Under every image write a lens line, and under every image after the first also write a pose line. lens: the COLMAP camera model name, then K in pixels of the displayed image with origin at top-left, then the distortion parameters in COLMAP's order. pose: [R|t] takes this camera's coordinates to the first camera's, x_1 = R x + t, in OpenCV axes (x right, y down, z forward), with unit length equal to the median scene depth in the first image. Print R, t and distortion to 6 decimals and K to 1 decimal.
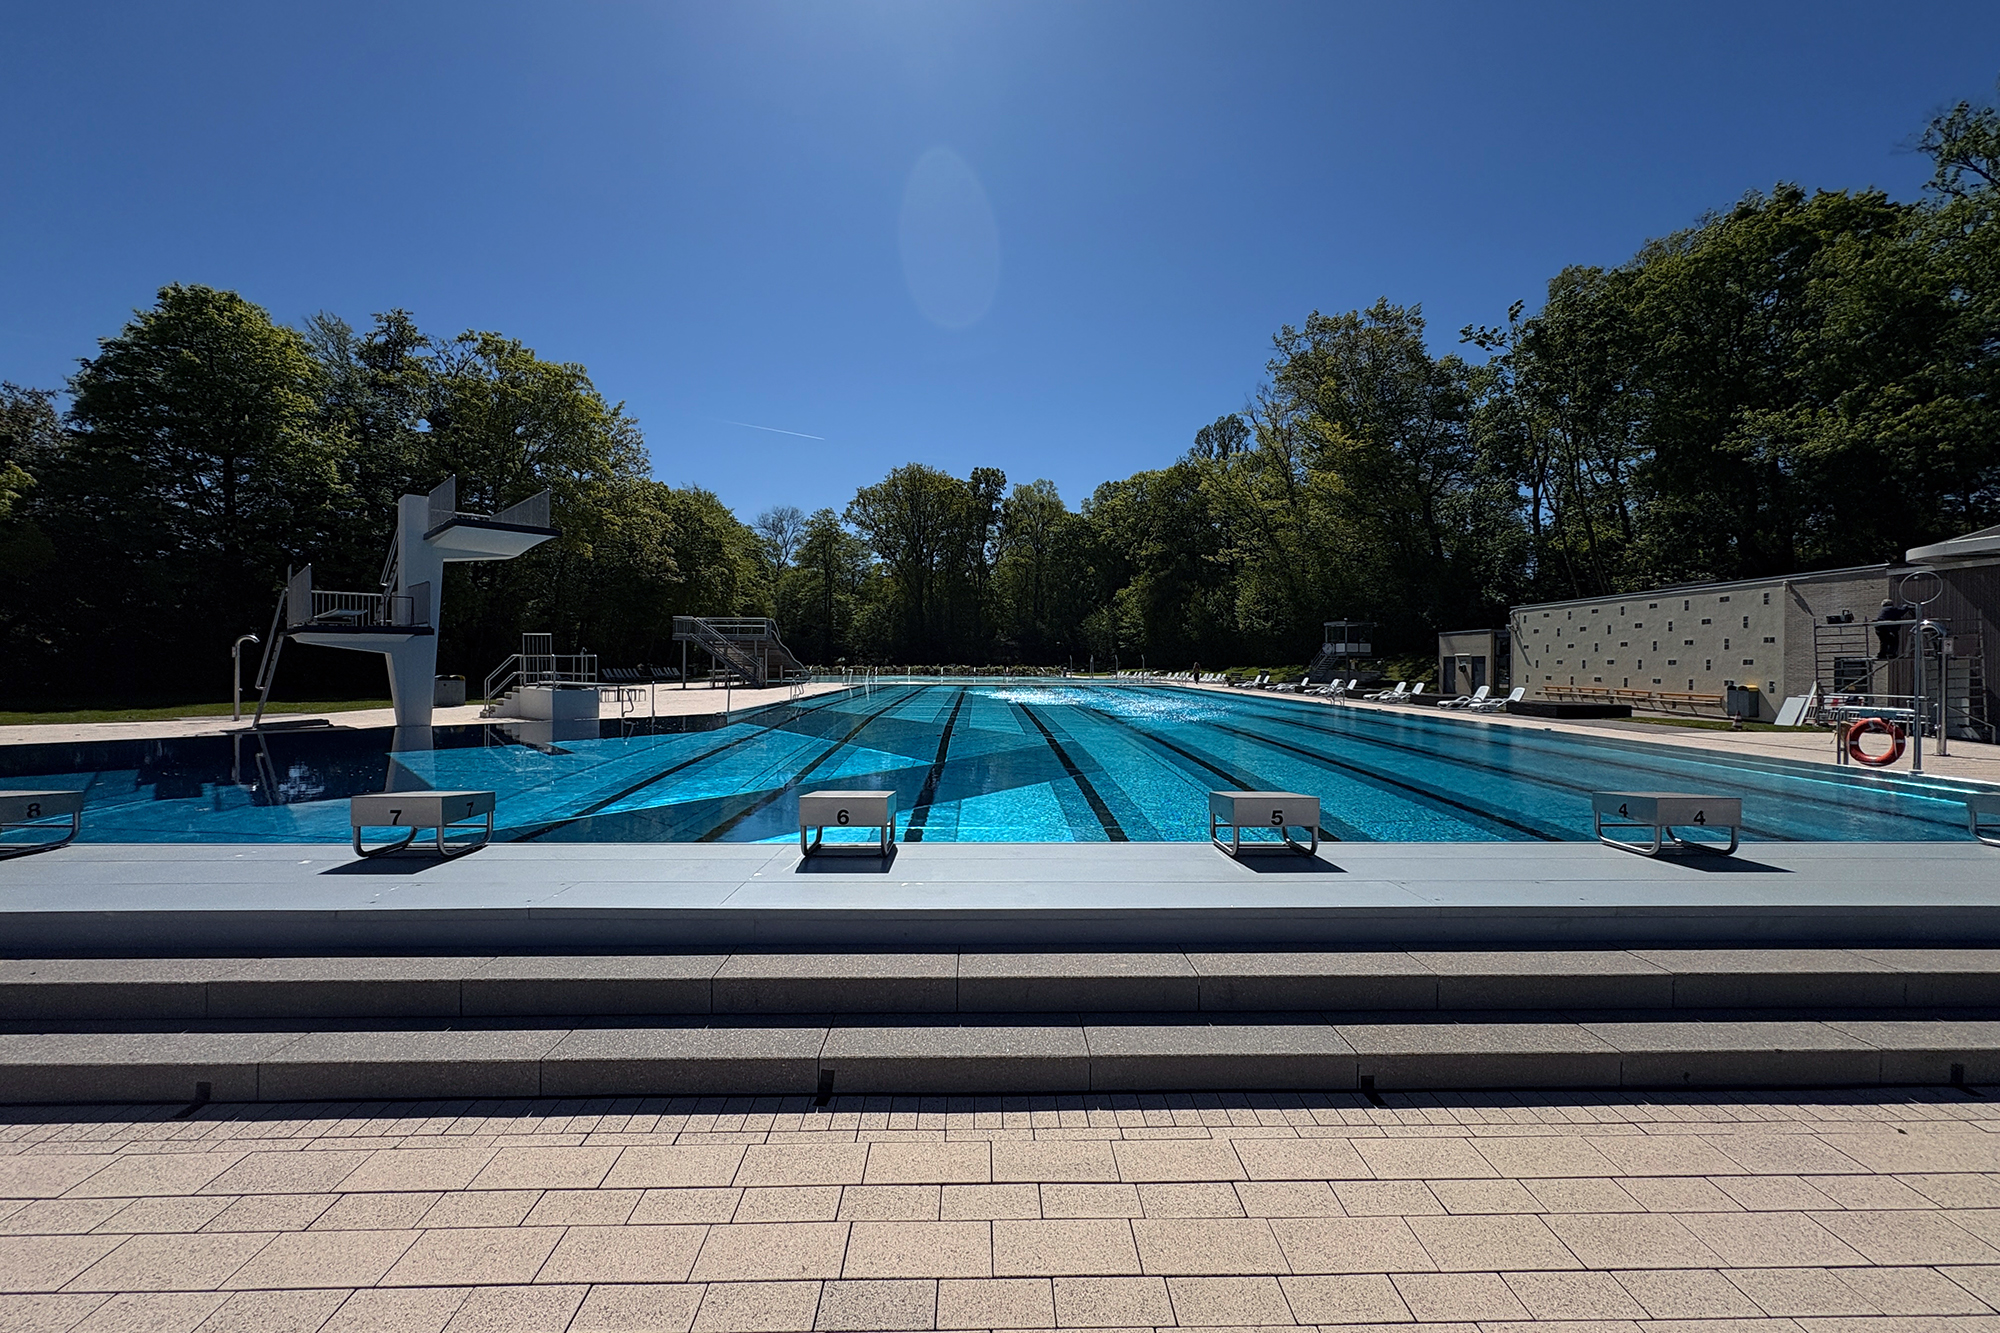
lens RADIAL K [[800.7, 0, 991.6], [0, 800.7, 664.5], [0, 0, 1]] dist [0.001211, 0.000339]
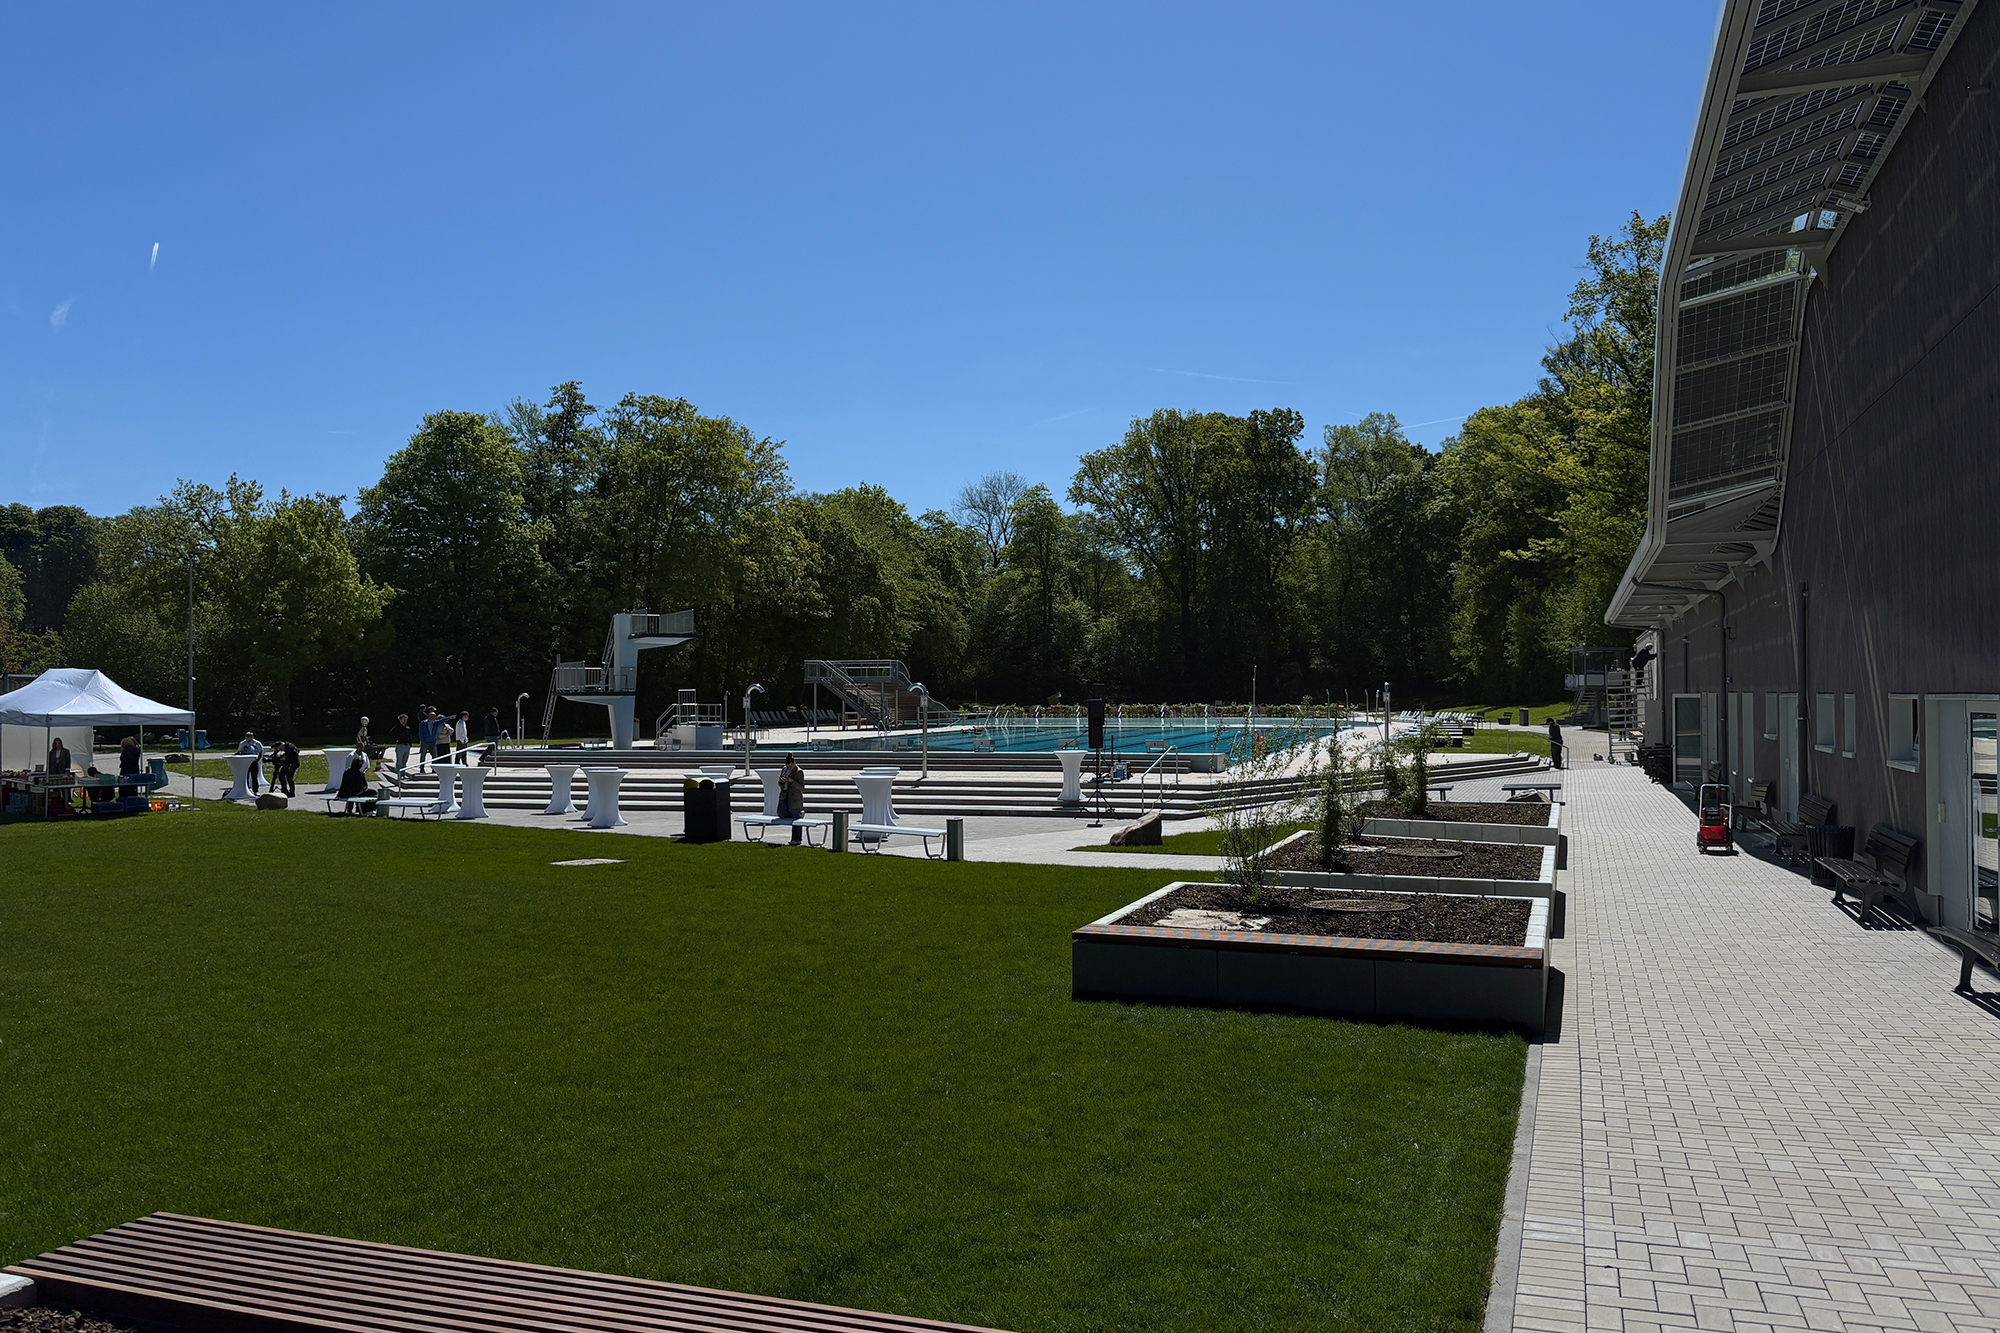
lens RADIAL K [[1501.4, 0, 999.0], [0, 1501.4, 670.0], [0, 0, 1]] dist [-0.008574, 0.000958]
pose [[0.951987, -0.015882, -0.305726, 0.426678], [0.010518, 0.999761, -0.019186, -0.008081], [0.305957, 0.015049, 0.951926, -0.751524]]
